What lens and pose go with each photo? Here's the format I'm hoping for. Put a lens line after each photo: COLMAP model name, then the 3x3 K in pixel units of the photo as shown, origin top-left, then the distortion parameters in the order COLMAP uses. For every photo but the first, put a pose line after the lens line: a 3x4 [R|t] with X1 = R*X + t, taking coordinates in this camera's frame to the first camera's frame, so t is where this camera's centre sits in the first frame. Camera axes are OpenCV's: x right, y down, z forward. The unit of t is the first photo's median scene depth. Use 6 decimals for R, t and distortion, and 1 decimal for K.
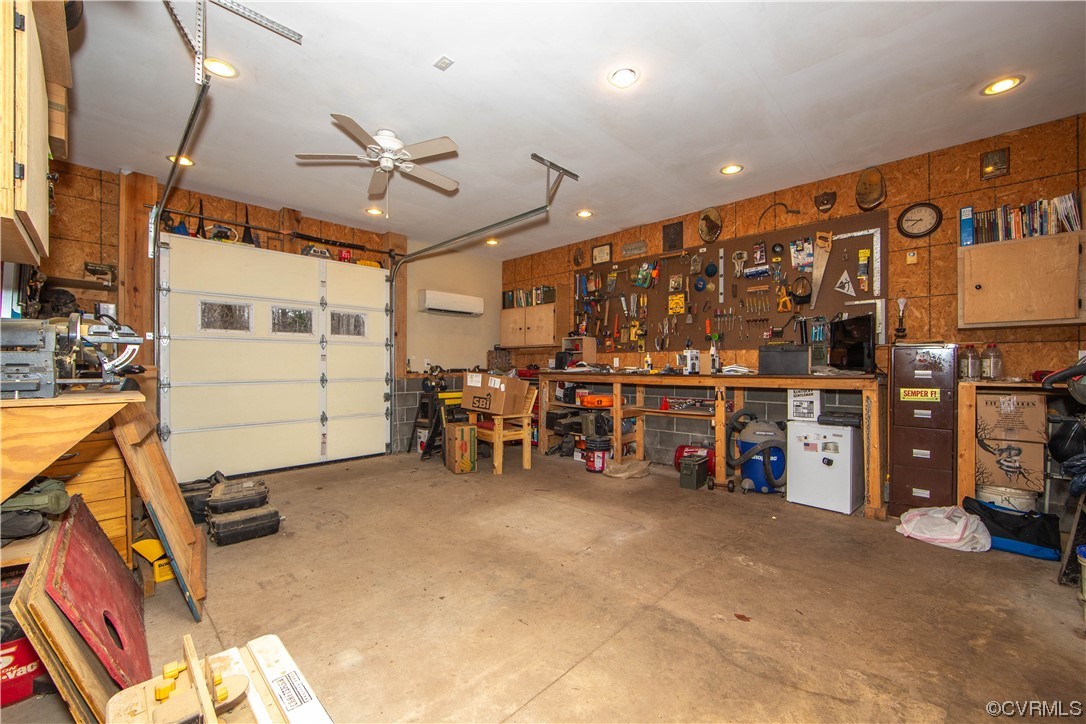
lens RADIAL K [[434.5, 0, 544.3], [0, 434.5, 367.2], [0, 0, 1]] dist [-0.003005, -0.000141]
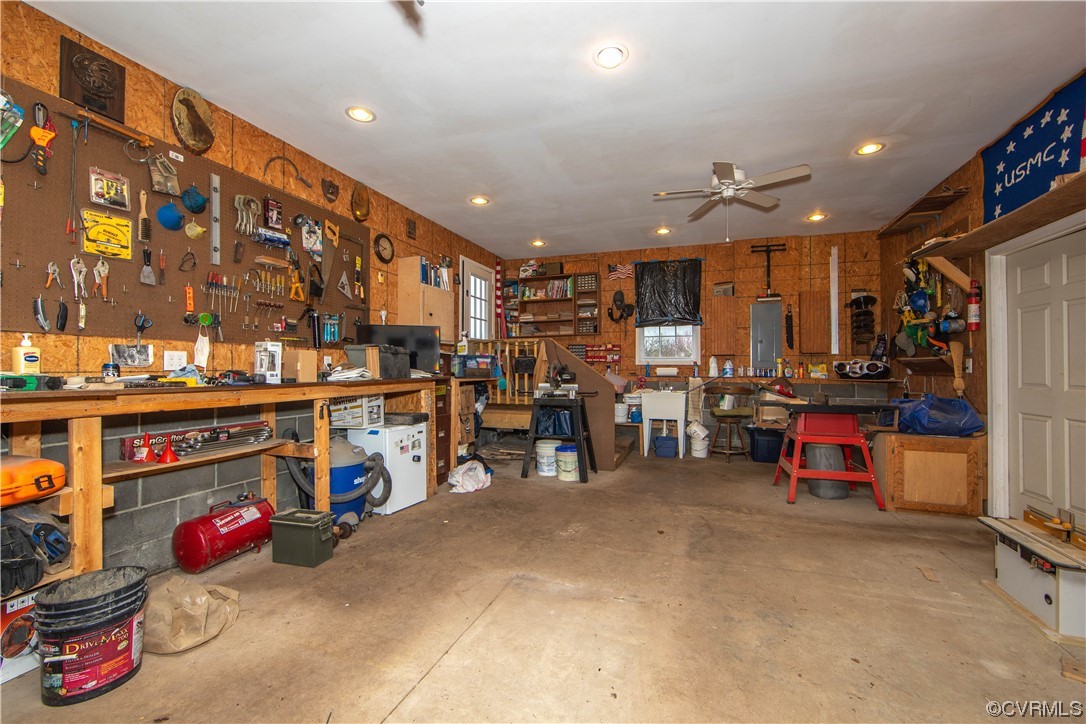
lens RADIAL K [[434.5, 0, 546.0], [0, 434.5, 363.5], [0, 0, 1]] dist [-0.003005, -0.000141]
pose [[-0.405594, 0.004366, 0.914043, -0.422481], [-0.003737, 0.999972, -0.006435, -0.010297], [-0.914046, -0.006026, -0.405566, 1.053477]]
